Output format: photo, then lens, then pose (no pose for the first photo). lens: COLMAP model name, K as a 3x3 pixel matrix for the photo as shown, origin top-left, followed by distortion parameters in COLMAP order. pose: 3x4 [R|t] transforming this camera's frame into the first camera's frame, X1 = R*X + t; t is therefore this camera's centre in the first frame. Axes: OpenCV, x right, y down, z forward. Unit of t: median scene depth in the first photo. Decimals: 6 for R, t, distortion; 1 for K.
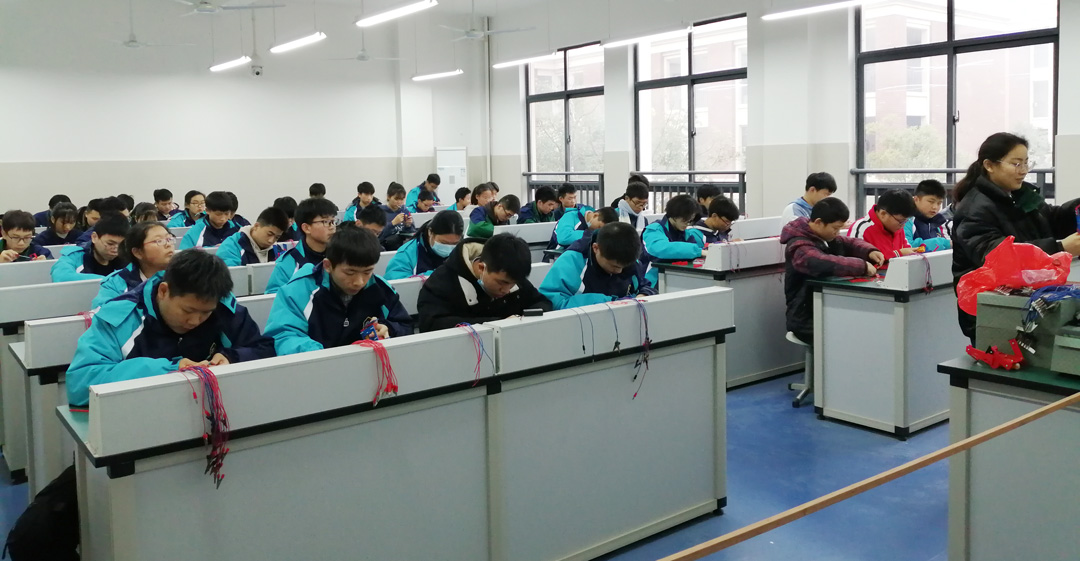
lens RADIAL K [[841.4, 0, 540.0], [0, 841.4, 280.5], [0, 0, 1]] dist [-0.001285, 0.000552]
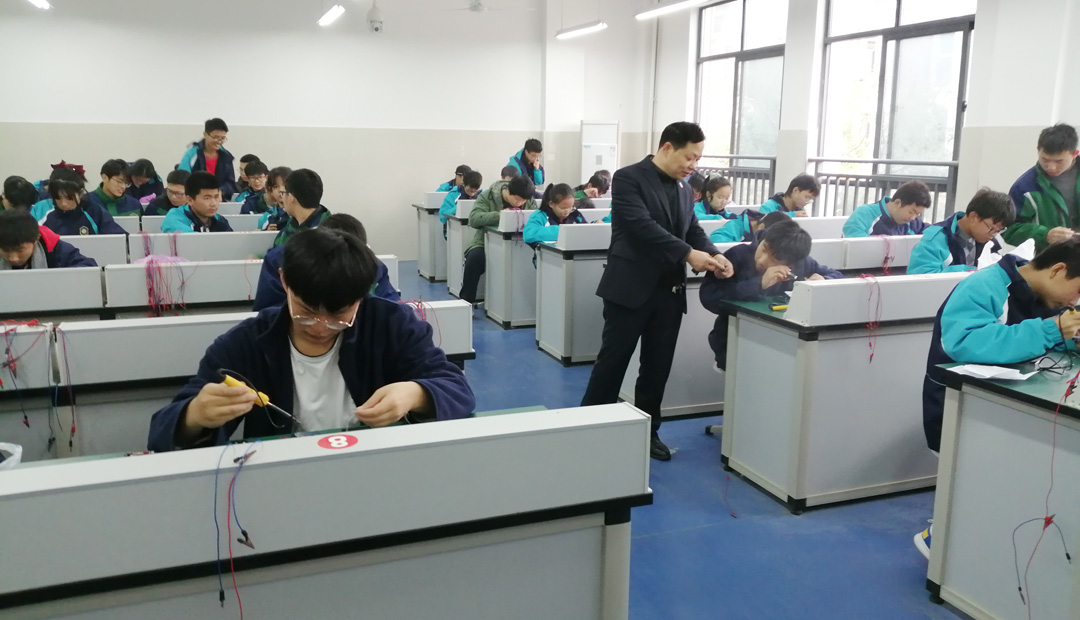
lens RADIAL K [[841.8, 0, 538.6], [0, 841.8, 340.3], [0, 0, 1]] dist [-0.005138, -0.004019]
pose [[0.957227, 0.094537, -0.273459, 0.099401], [-0.068301, 0.992236, 0.103940, -0.026328], [0.281162, -0.080817, 0.956251, 0.180093]]
